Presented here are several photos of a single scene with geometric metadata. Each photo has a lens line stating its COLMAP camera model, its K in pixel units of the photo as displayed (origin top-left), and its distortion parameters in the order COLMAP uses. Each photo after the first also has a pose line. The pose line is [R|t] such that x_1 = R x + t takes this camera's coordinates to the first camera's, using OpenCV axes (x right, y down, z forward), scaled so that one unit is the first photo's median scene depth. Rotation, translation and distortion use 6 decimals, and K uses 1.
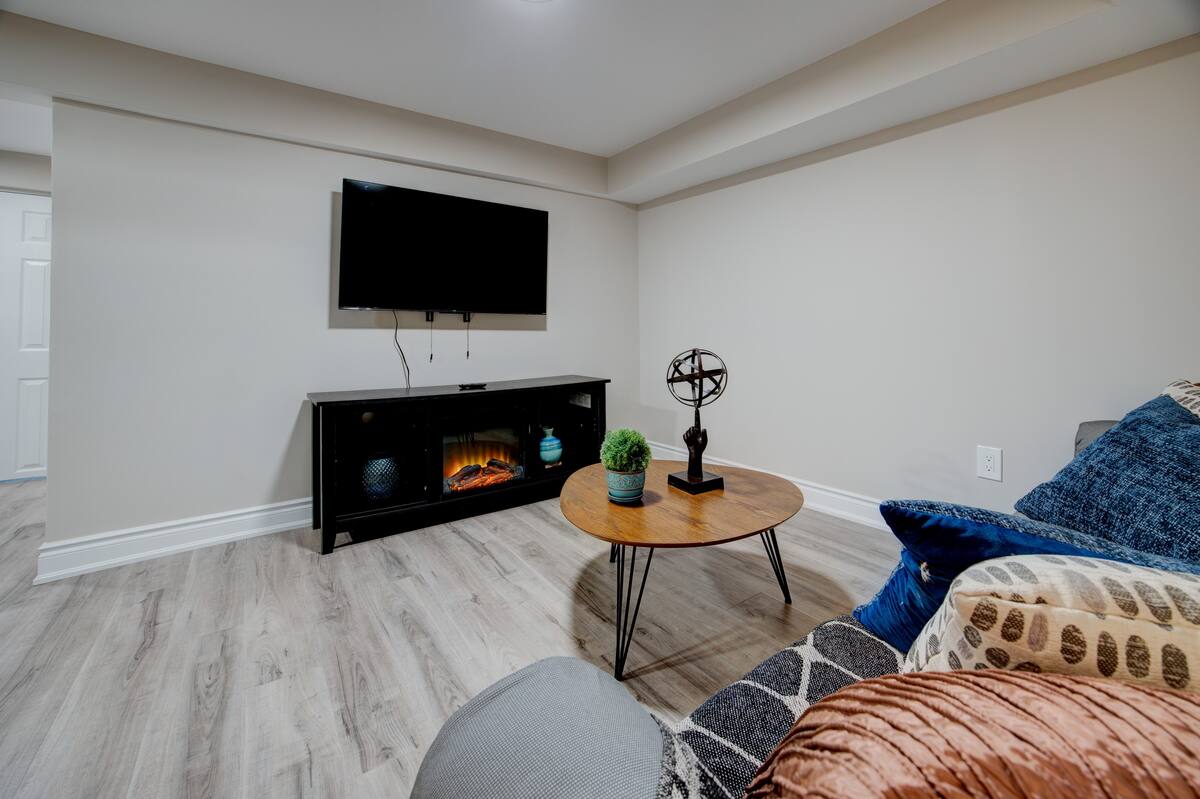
lens RADIAL K [[477.7, 0, 598.8], [0, 477.7, 384.5], [0, 0, 1]] dist [0.000246, 0.000522]
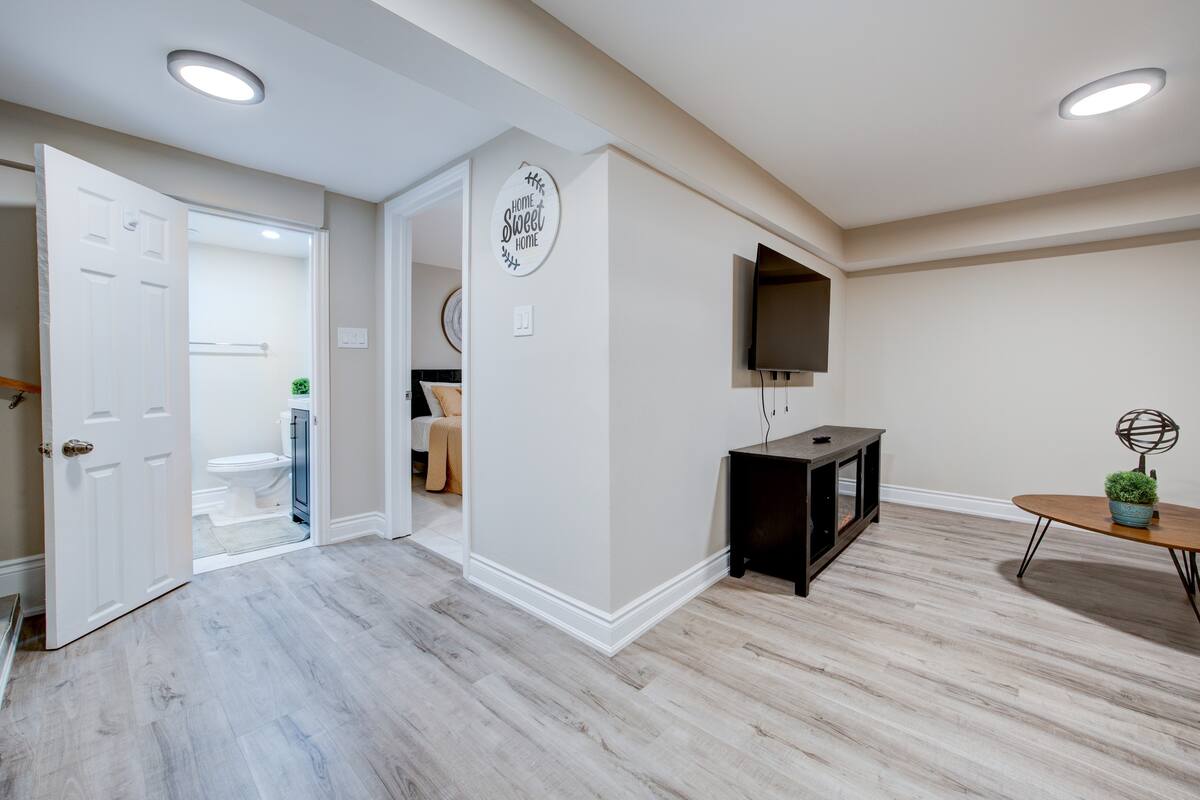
lens RADIAL K [[477.7, 0, 598.8], [0, 477.7, 385.0], [0, 0, 1]] dist [0.000246, 0.000522]
pose [[0.975800, -0.014877, 0.218159, -1.237209], [0.037361, 0.994355, -0.099304, -0.027237], [-0.215450, 0.105051, 0.970848, 0.010550]]
